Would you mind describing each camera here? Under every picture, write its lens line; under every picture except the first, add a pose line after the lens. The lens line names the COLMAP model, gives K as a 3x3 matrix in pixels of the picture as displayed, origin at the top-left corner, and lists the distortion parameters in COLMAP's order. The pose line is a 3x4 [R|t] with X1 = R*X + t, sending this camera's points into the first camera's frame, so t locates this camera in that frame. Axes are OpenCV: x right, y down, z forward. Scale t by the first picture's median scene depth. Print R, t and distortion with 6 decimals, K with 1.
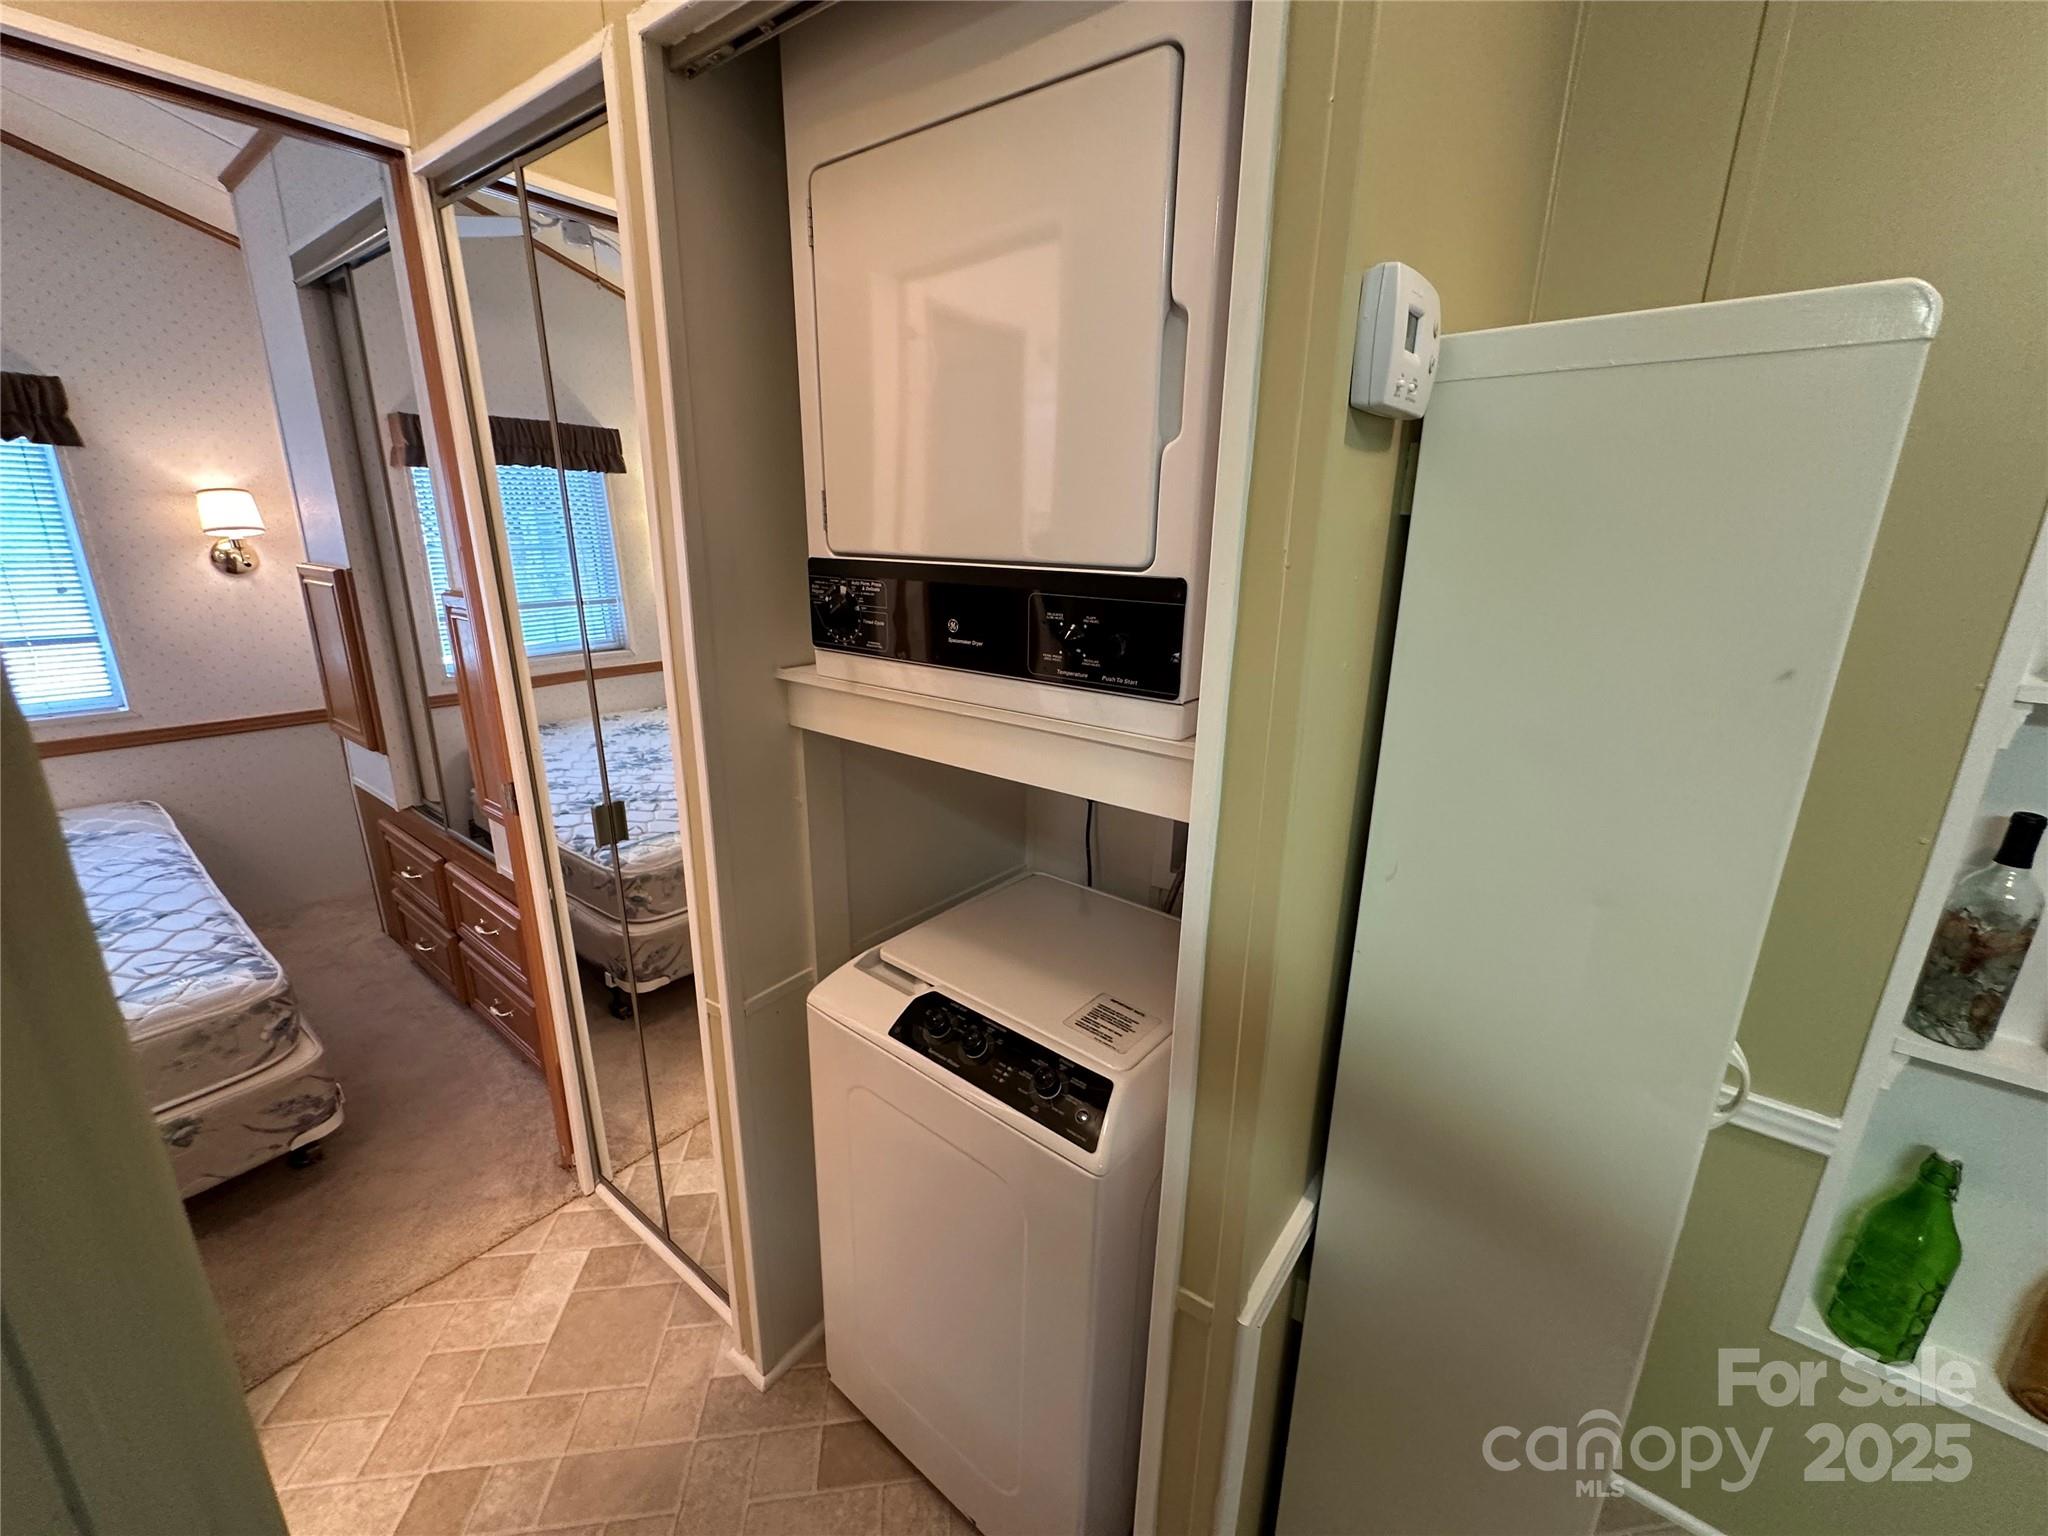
lens RADIAL K [[821.8, 0, 1027.1], [0, 821.8, 757.4], [0, 0, 1]] dist [-0.005025, 0.000181]
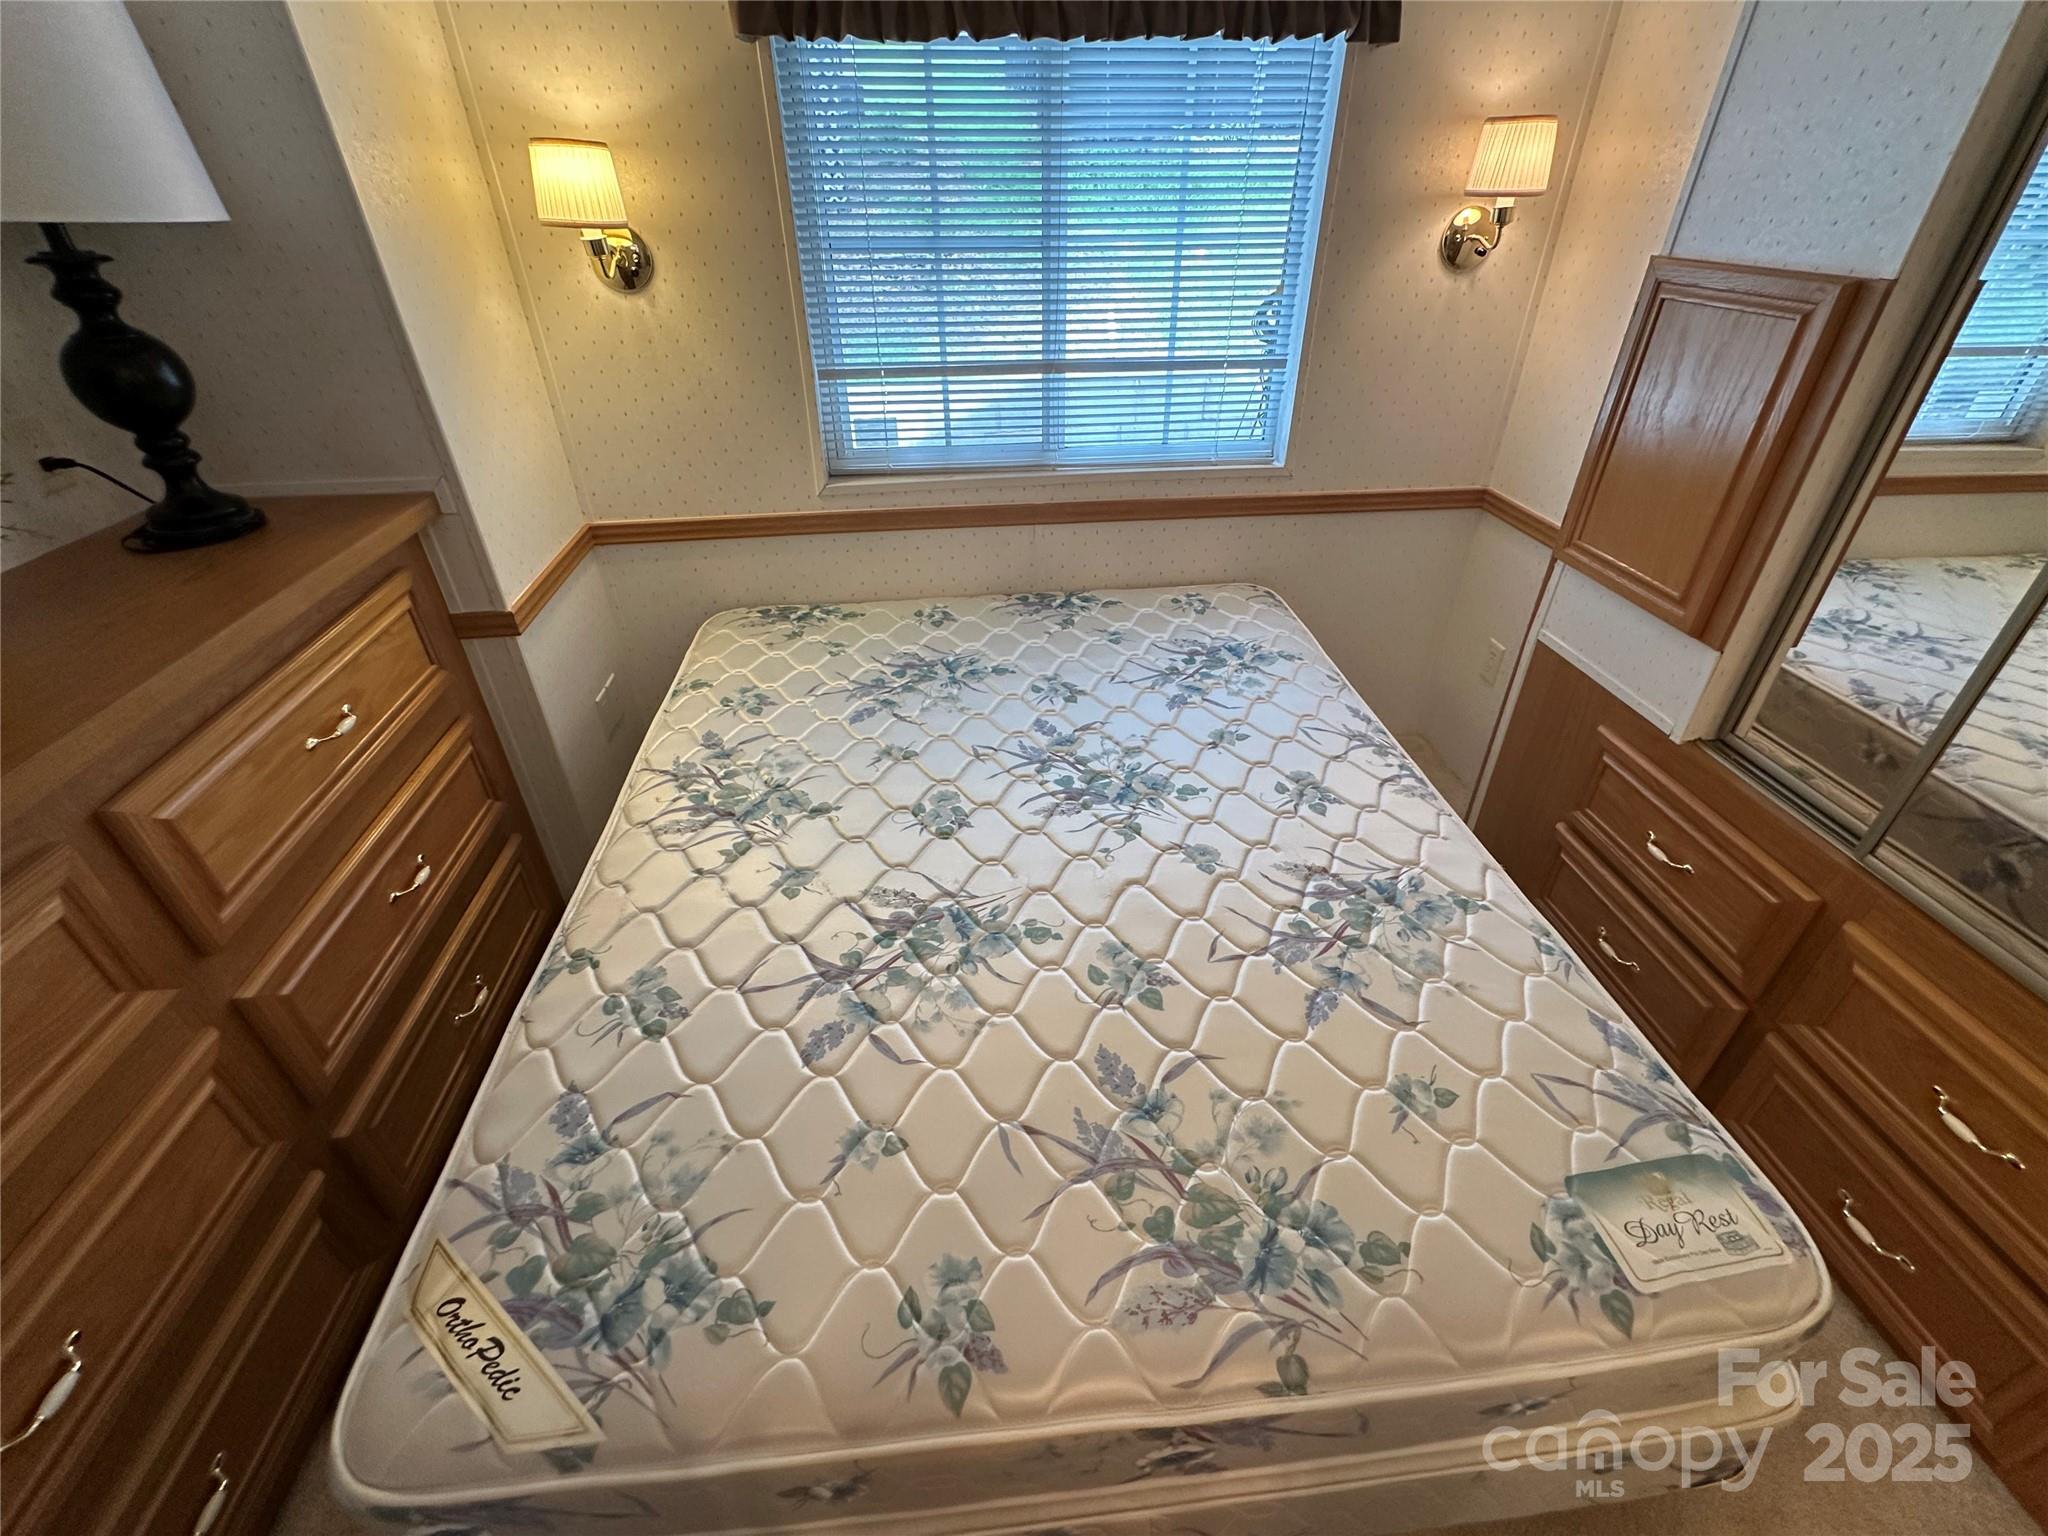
lens RADIAL K [[885.6, 0, 1027.5], [0, 885.6, 765.4], [0, 0, 1]] dist [-0.008140, 0.001991]
pose [[0.691509, 0.383177, -0.612364, -0.754867], [-0.176140, 0.911573, 0.371497, -0.077146], [0.700564, -0.149032, 0.697854, 0.258611]]
